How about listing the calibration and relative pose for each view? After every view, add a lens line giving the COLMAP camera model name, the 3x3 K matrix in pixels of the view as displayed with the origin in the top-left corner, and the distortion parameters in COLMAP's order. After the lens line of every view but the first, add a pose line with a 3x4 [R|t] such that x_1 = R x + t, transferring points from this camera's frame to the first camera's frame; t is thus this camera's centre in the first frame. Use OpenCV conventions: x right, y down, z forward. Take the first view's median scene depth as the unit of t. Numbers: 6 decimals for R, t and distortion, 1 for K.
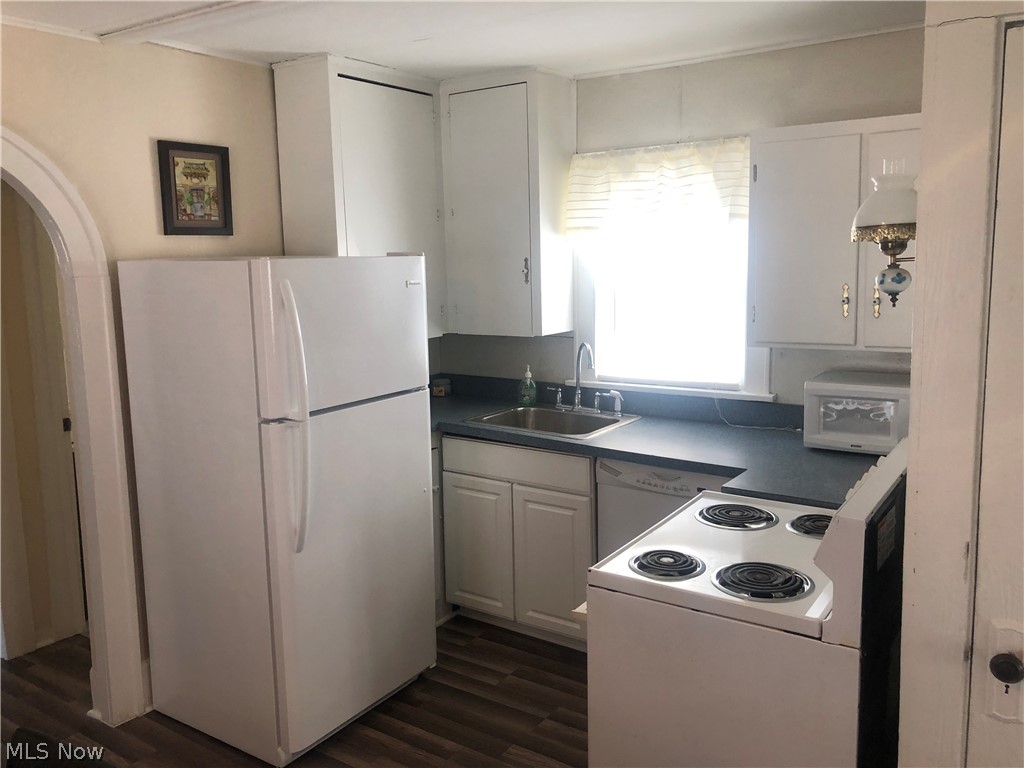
lens RADIAL K [[834.8, 0, 511.7], [0, 834.8, 379.8], [0, 0, 1]] dist [0.009119, 0.007862]
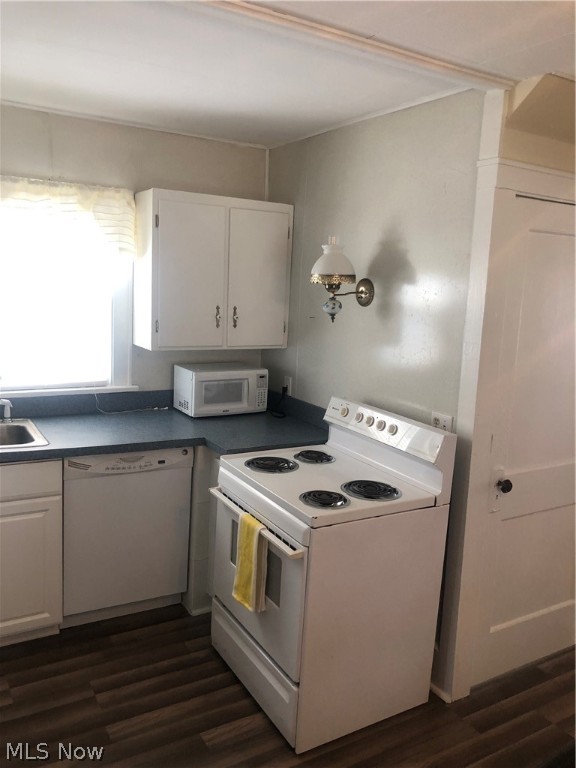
lens RADIAL K [[626.1, 0, 287.6], [0, 626.1, 384.9], [0, 0, 1]] dist [0.009119, 0.007862]
pose [[0.426391, -0.110585, 0.897754, -0.508151], [0.080170, 0.993213, 0.084267, -0.050707], [-0.900979, 0.036042, 0.432363, 0.357719]]
